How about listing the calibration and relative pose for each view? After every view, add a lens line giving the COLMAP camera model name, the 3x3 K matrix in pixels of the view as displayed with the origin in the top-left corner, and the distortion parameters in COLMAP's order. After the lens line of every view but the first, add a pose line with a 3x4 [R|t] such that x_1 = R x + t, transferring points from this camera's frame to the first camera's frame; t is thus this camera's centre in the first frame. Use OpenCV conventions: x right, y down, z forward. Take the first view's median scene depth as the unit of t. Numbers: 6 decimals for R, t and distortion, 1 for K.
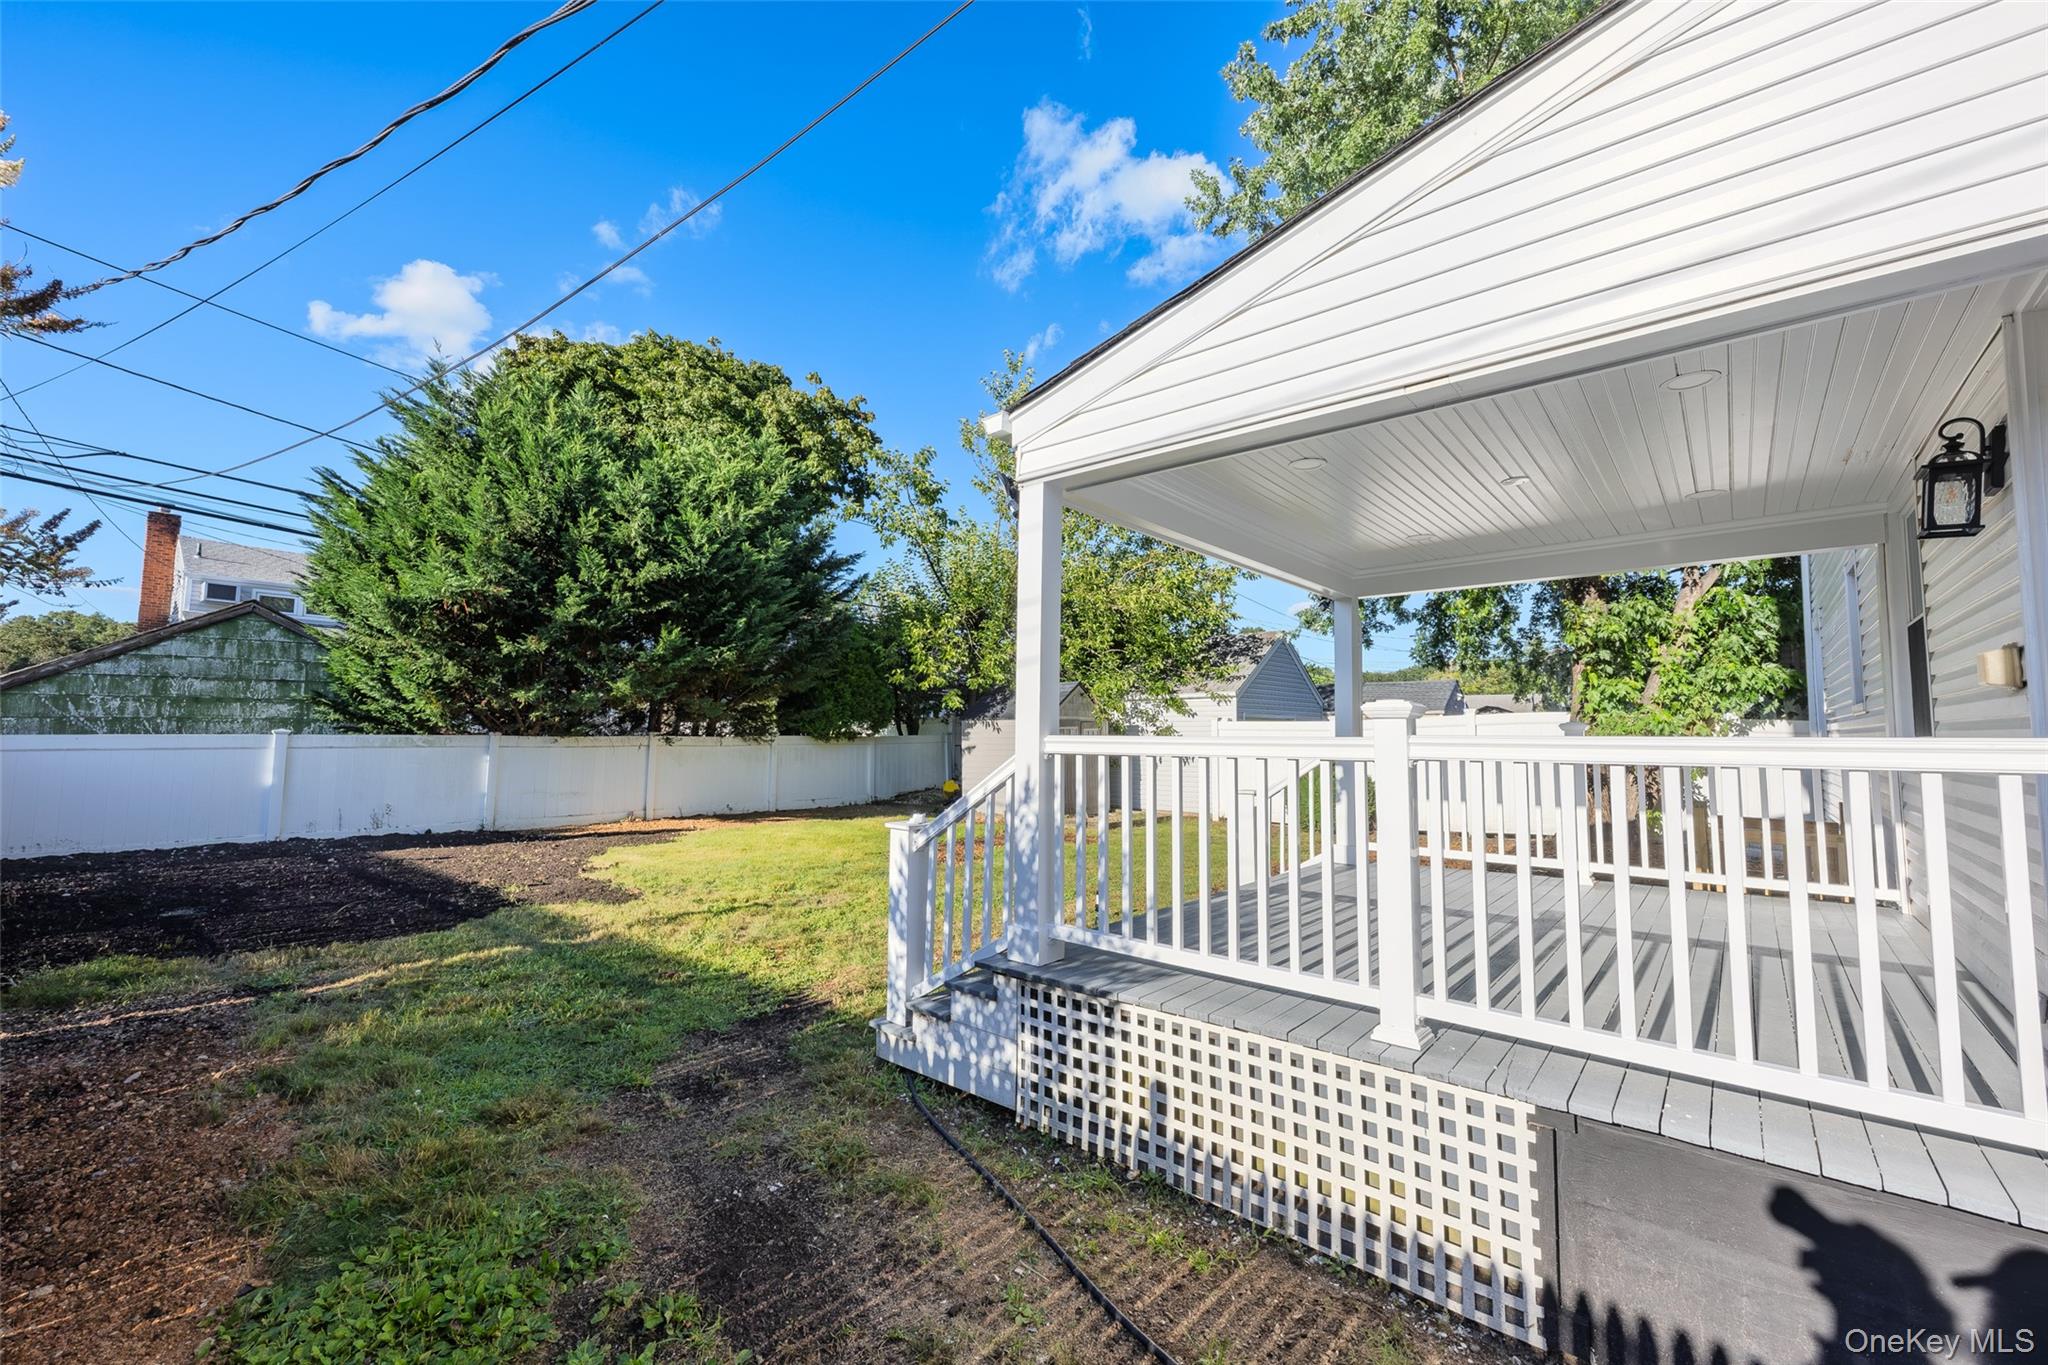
lens RADIAL K [[828.0, 0, 1018.9], [0, 828.0, 679.3], [0, 0, 1]] dist [0.005756, -0.000161]
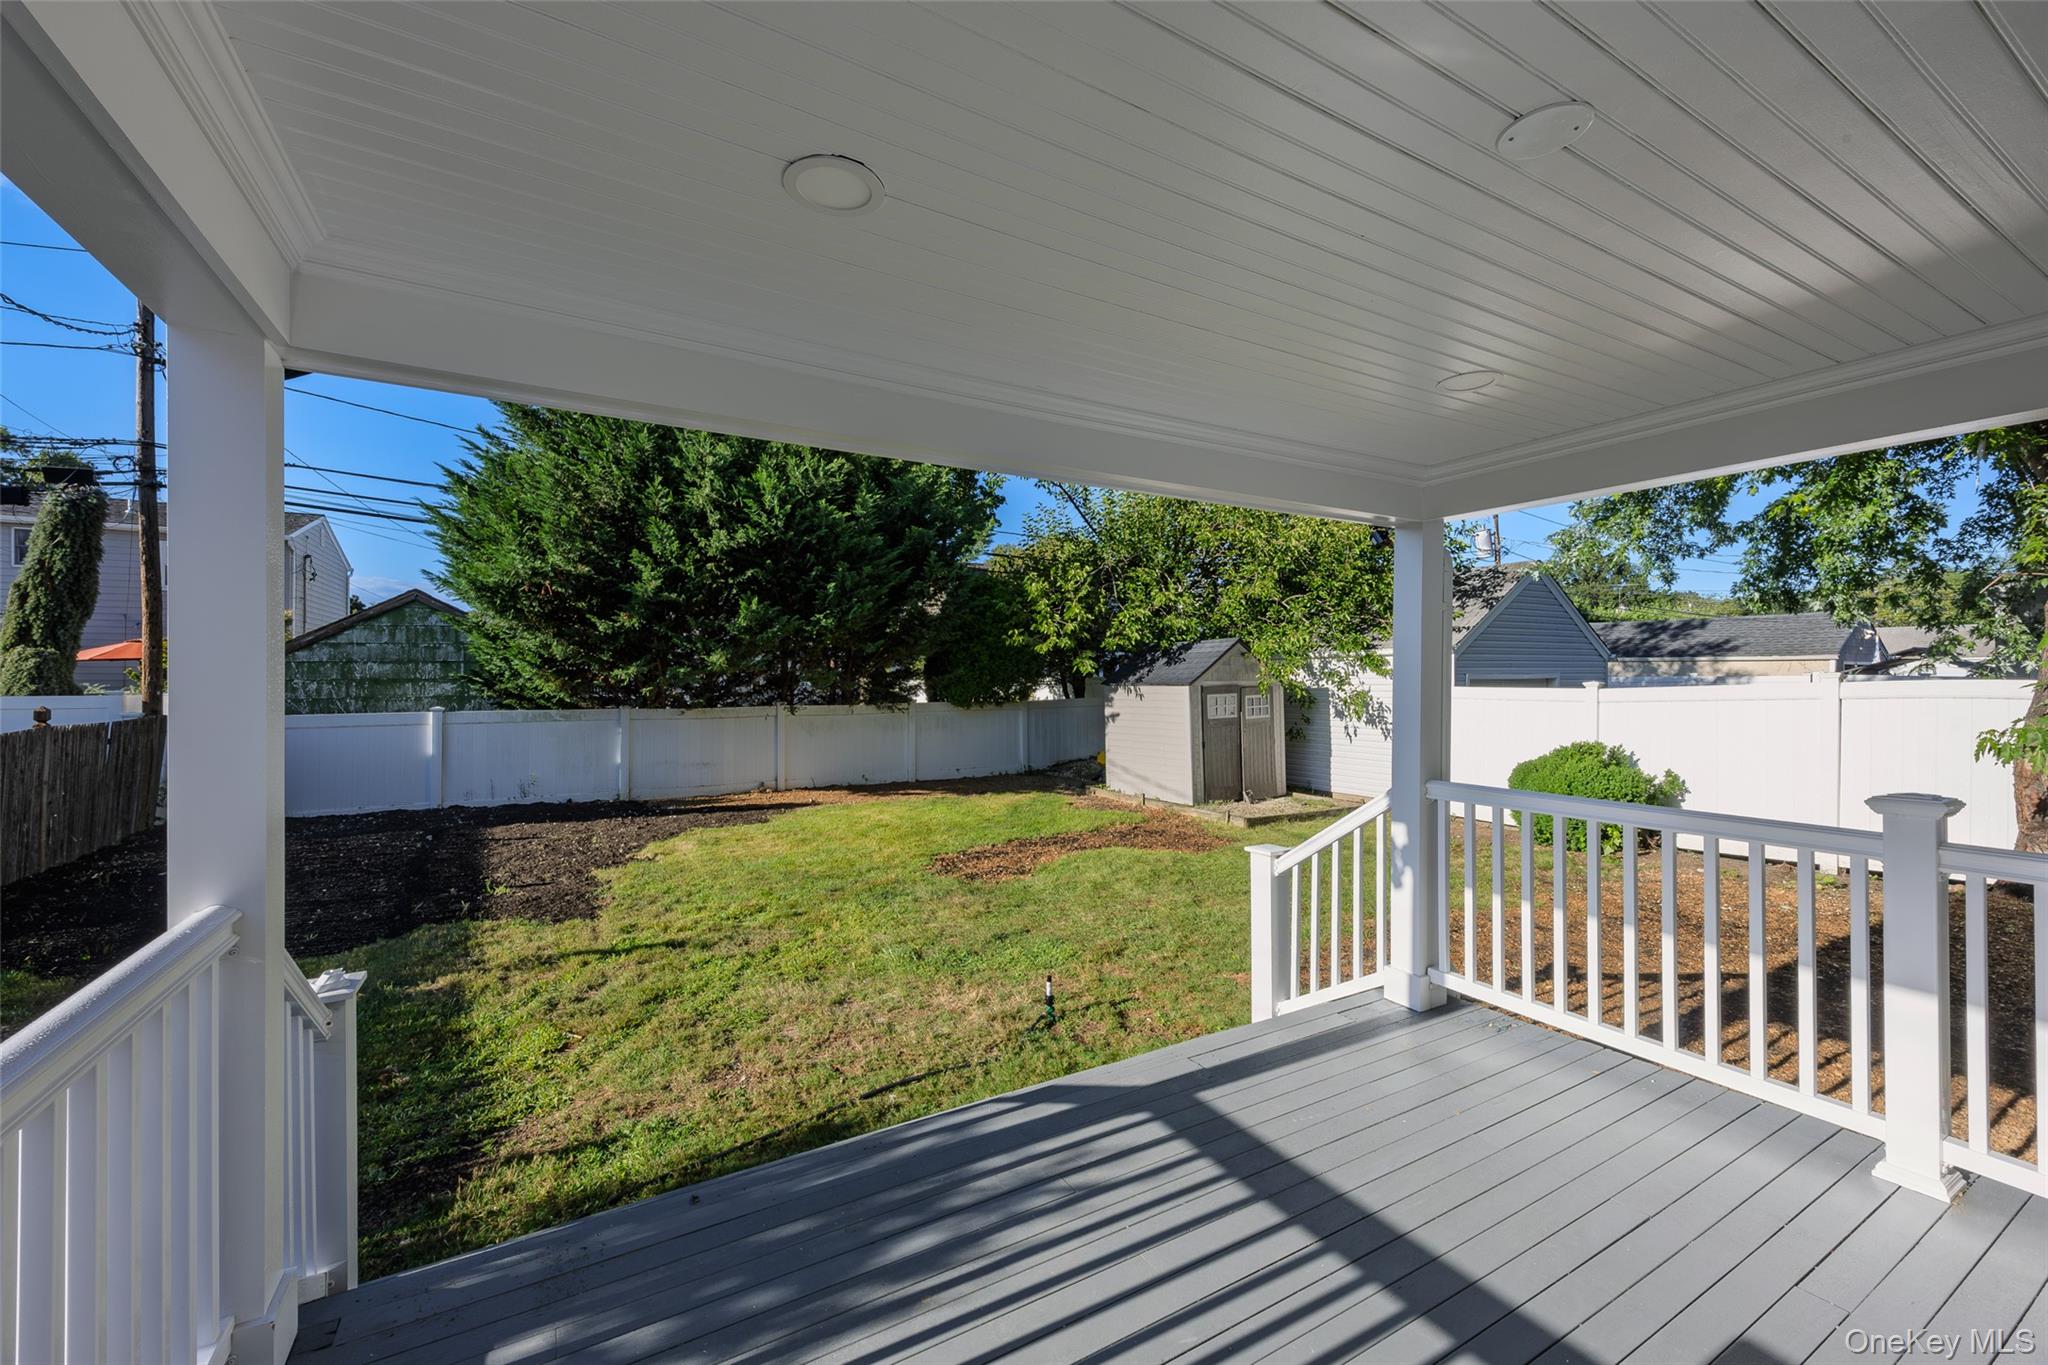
lens RADIAL K [[828.0, 0, 1029.6], [0, 828.0, 681.4], [0, 0, 1]] dist [0.005756, -0.000161]
pose [[0.945797, -0.004983, -0.324719, 0.188394], [0.030187, 0.996902, 0.072626, -0.027211], [0.323351, -0.078492, 0.943018, 0.210619]]
